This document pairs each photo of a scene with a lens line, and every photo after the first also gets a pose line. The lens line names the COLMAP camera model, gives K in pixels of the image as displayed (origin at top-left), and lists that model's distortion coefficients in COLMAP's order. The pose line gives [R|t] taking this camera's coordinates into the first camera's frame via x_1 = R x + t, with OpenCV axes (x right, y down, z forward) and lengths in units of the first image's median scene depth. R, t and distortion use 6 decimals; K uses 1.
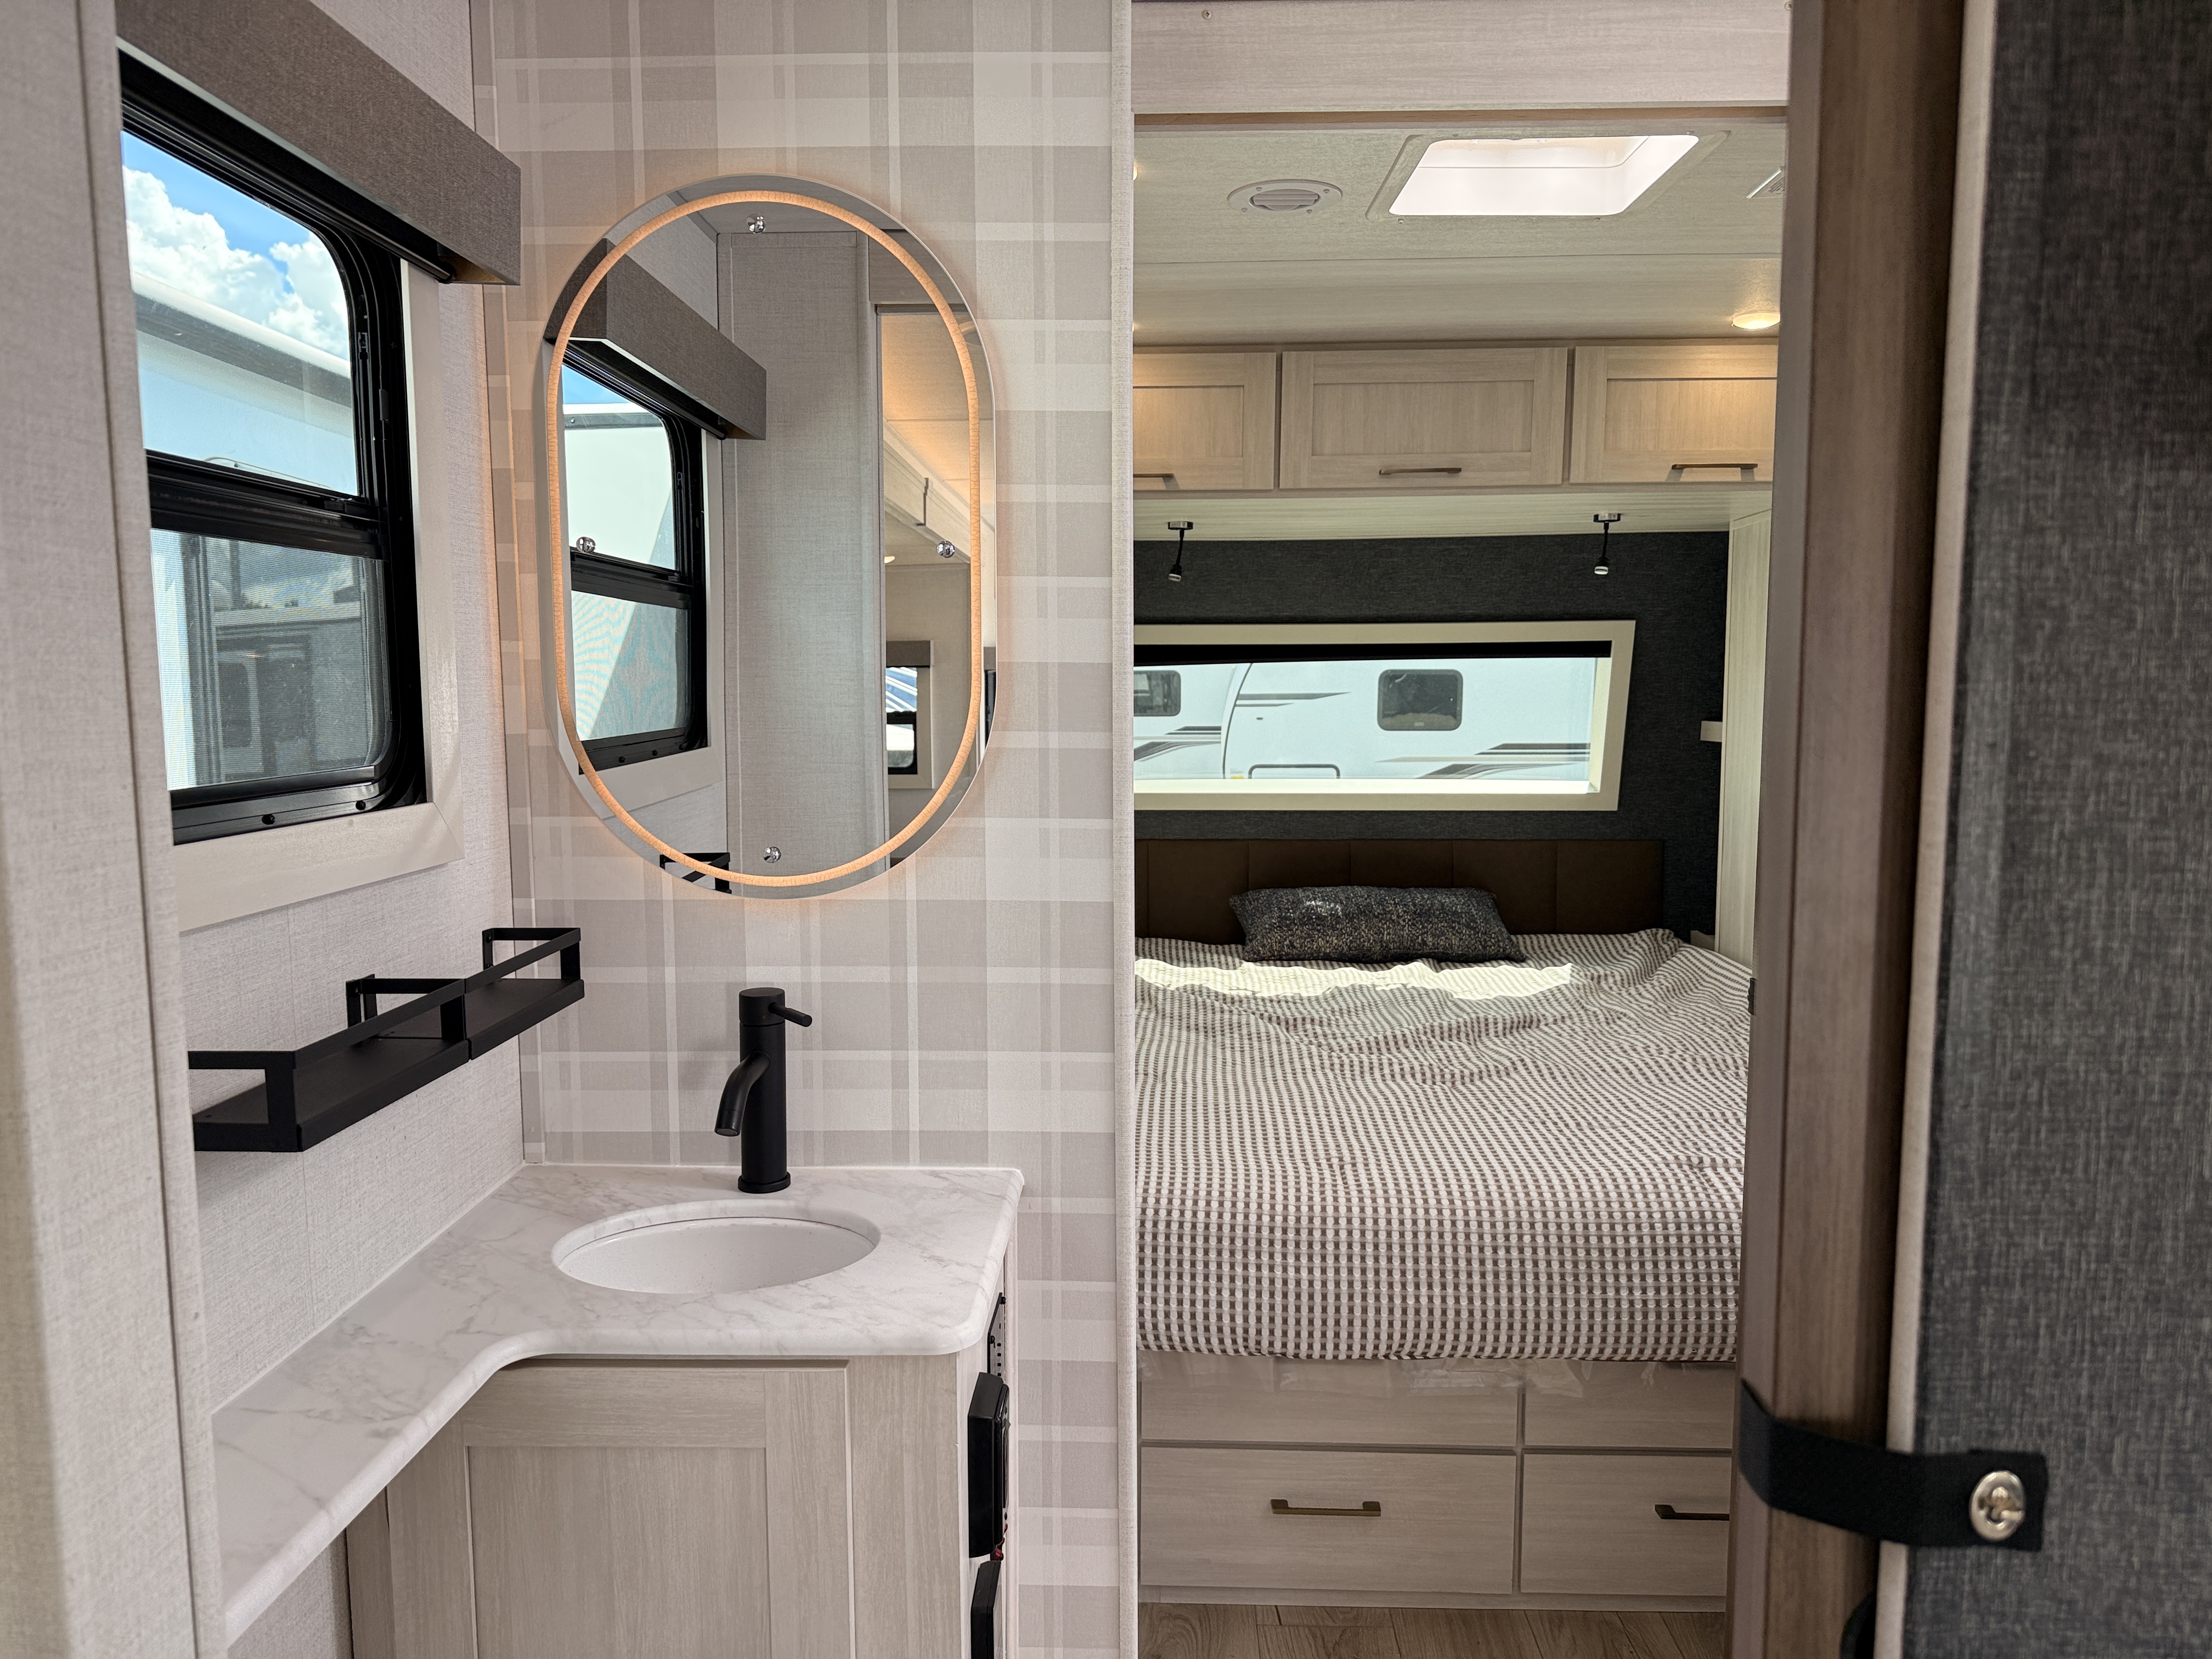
lens RADIAL K [[1560.3, 0, 1135.7], [0, 1560.3, 844.2], [0, 0, 1]] dist [0.073044, -0.085857]
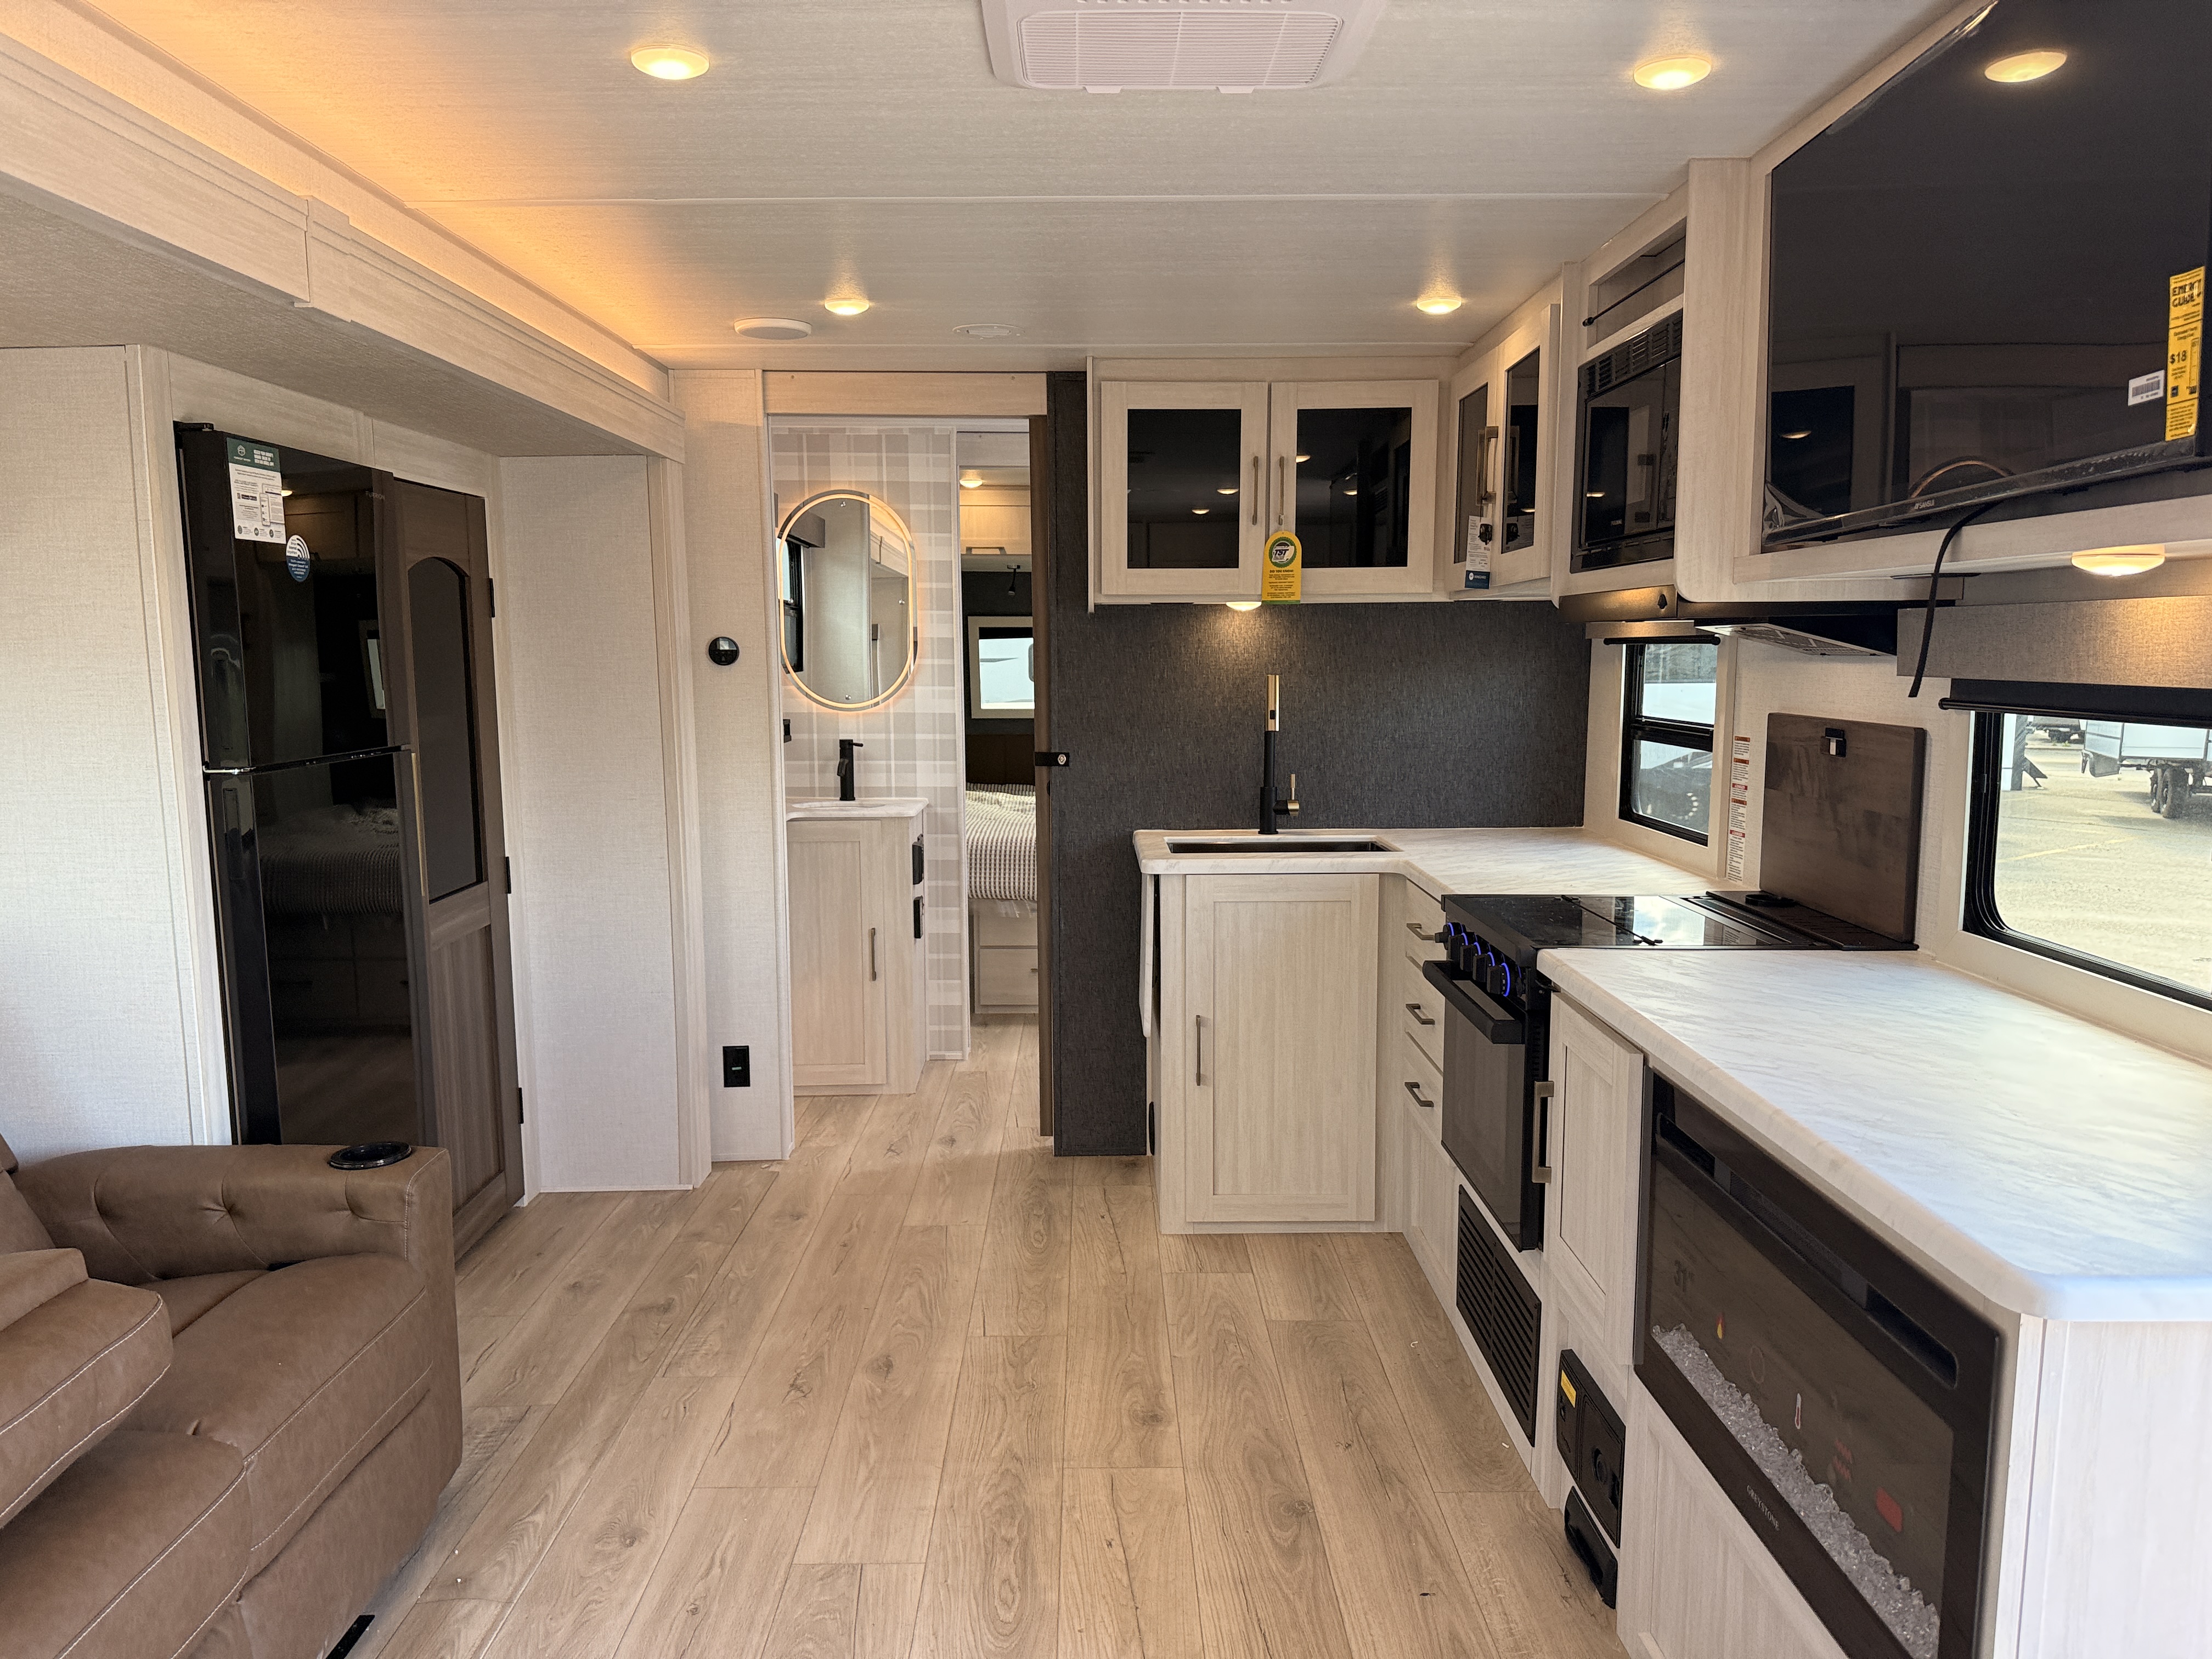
lens RADIAL K [[1560.3, 0, 1121.8], [0, 1560.3, 840.5], [0, 0, 1]] dist [0.073044, -0.085857]
pose [[0.999330, -0.006340, 0.036059, 0.207173], [0.005824, 0.999879, 0.014406, 0.253235], [-0.036146, -0.014186, 0.999246, -2.193163]]
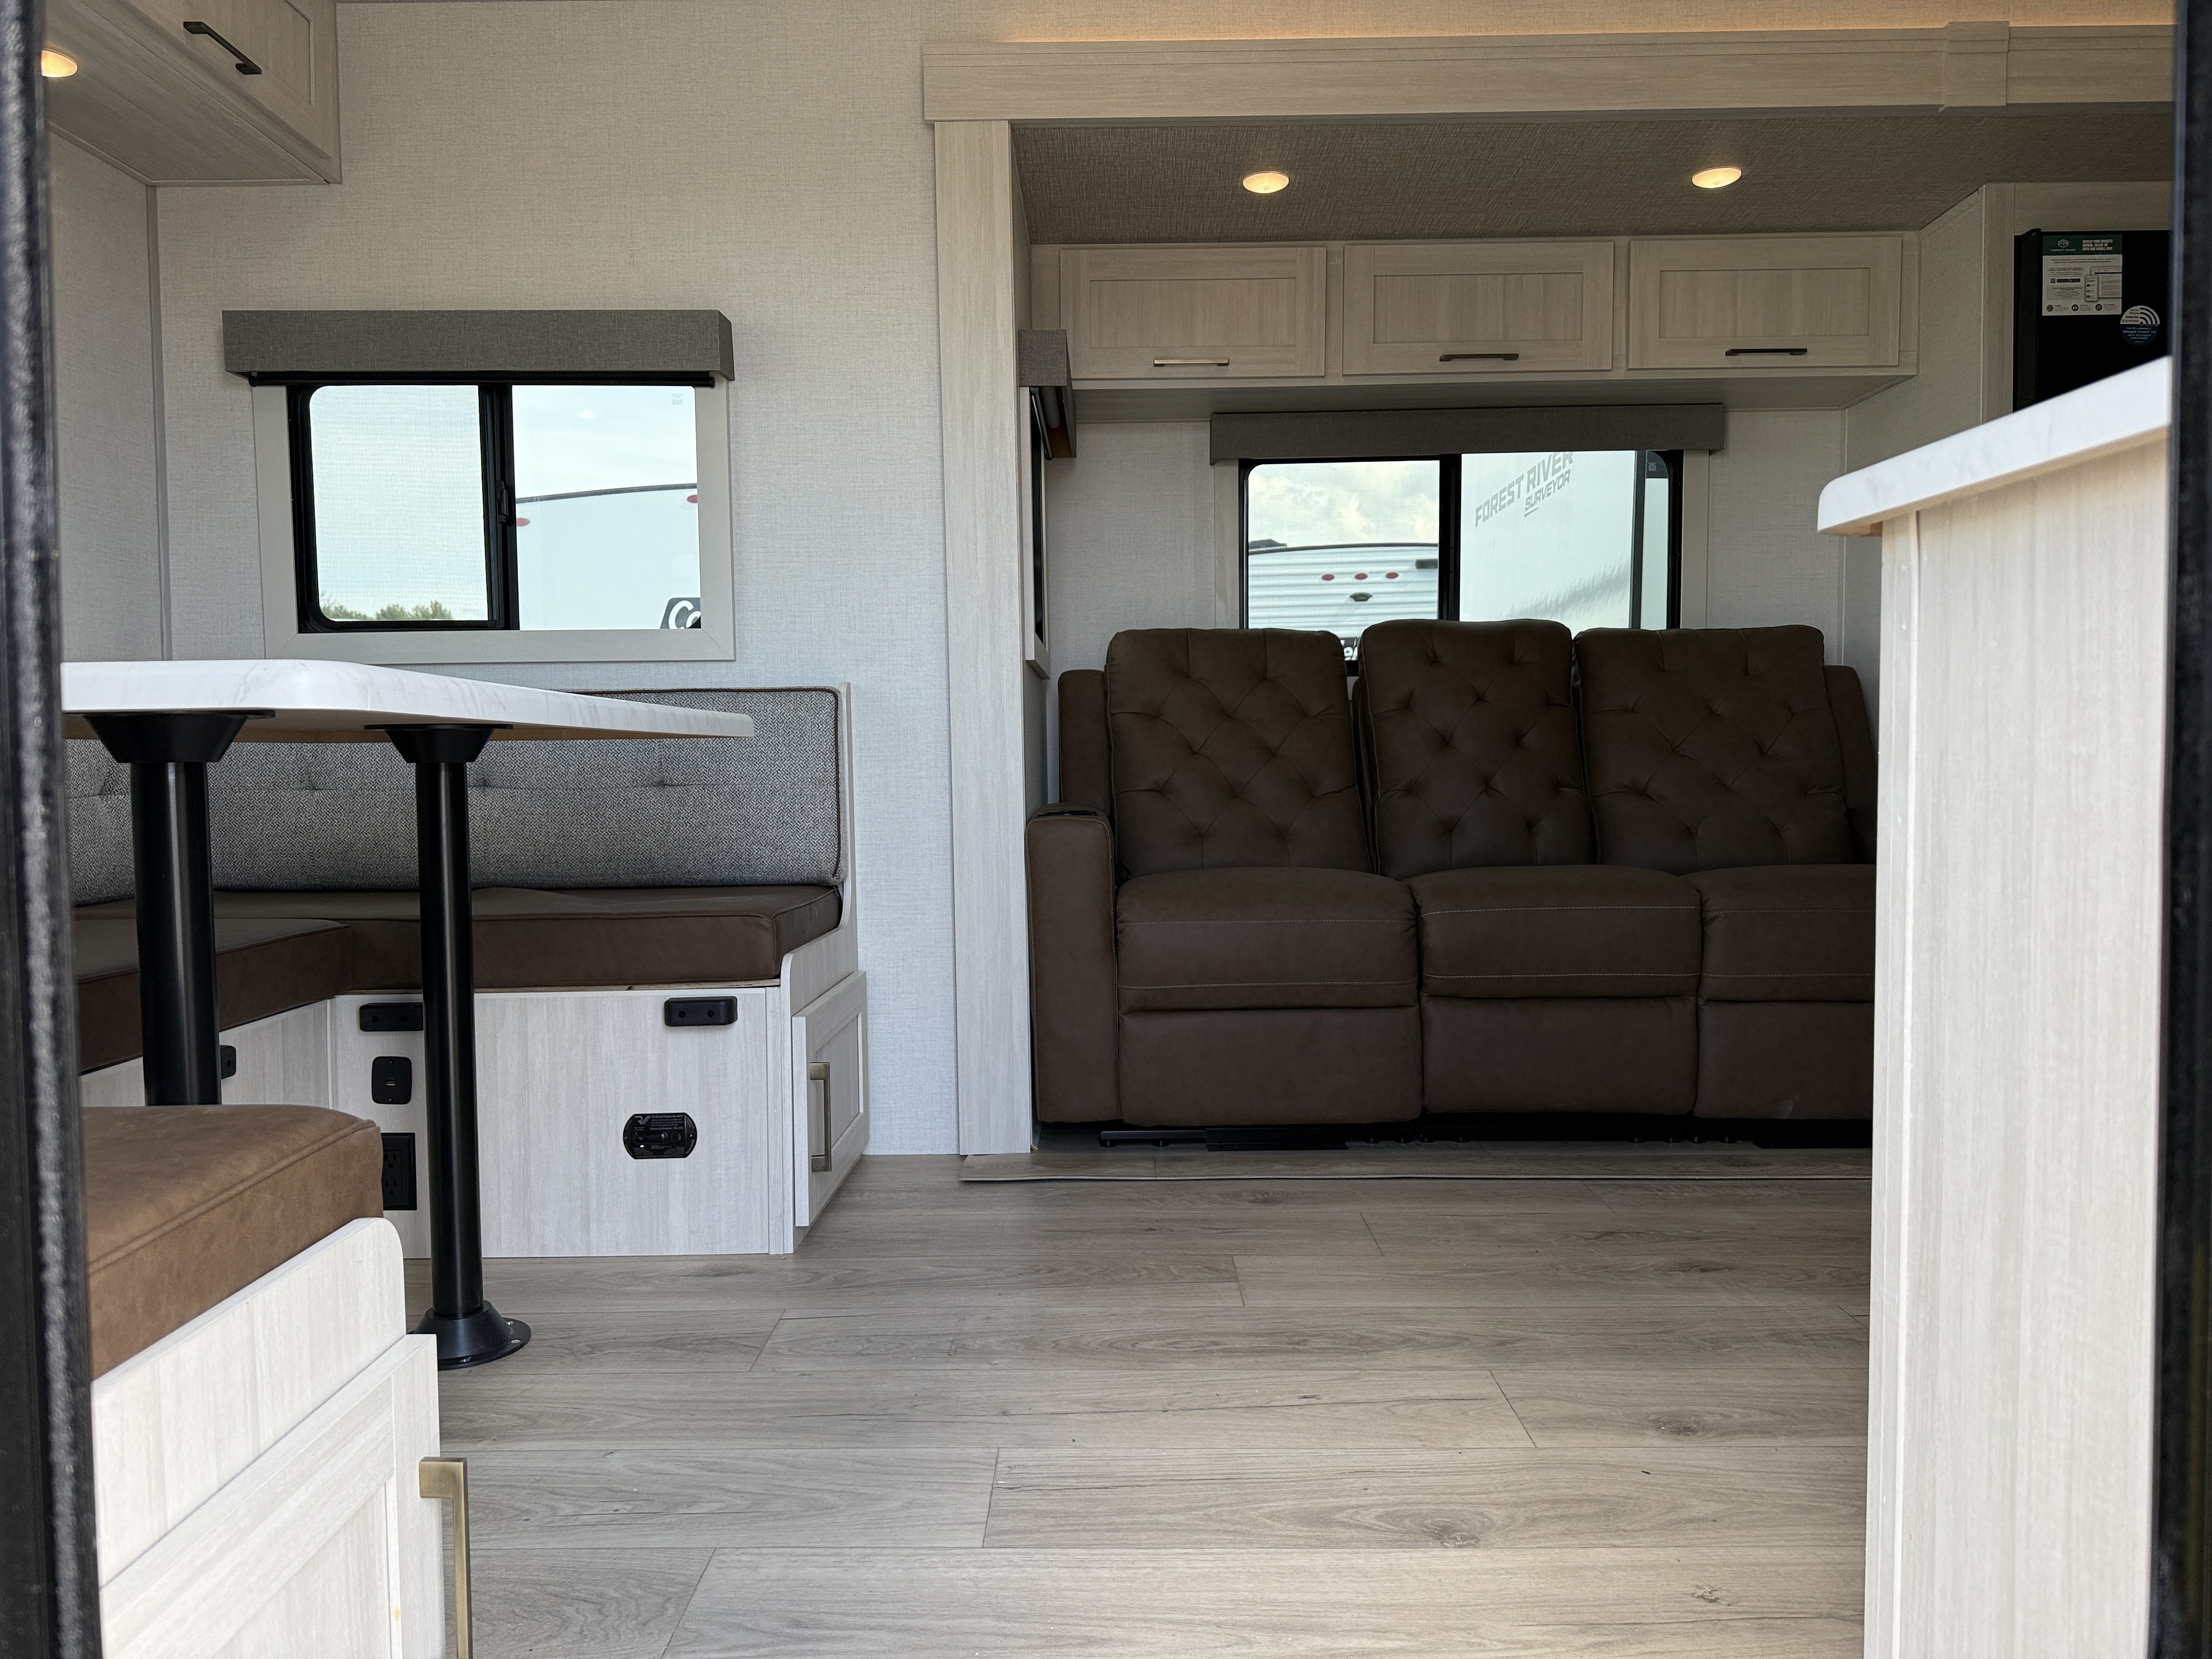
lens RADIAL K [[1560.3, 0, 1092.3], [0, 1560.3, 830.6], [0, 0, 1]] dist [0.073044, -0.085857]
pose [[0.015152, 0.050396, -0.998614, 1.318510], [-0.103265, 0.993467, 0.048569, 0.616825], [0.994538, 0.102386, 0.020257, -1.743564]]
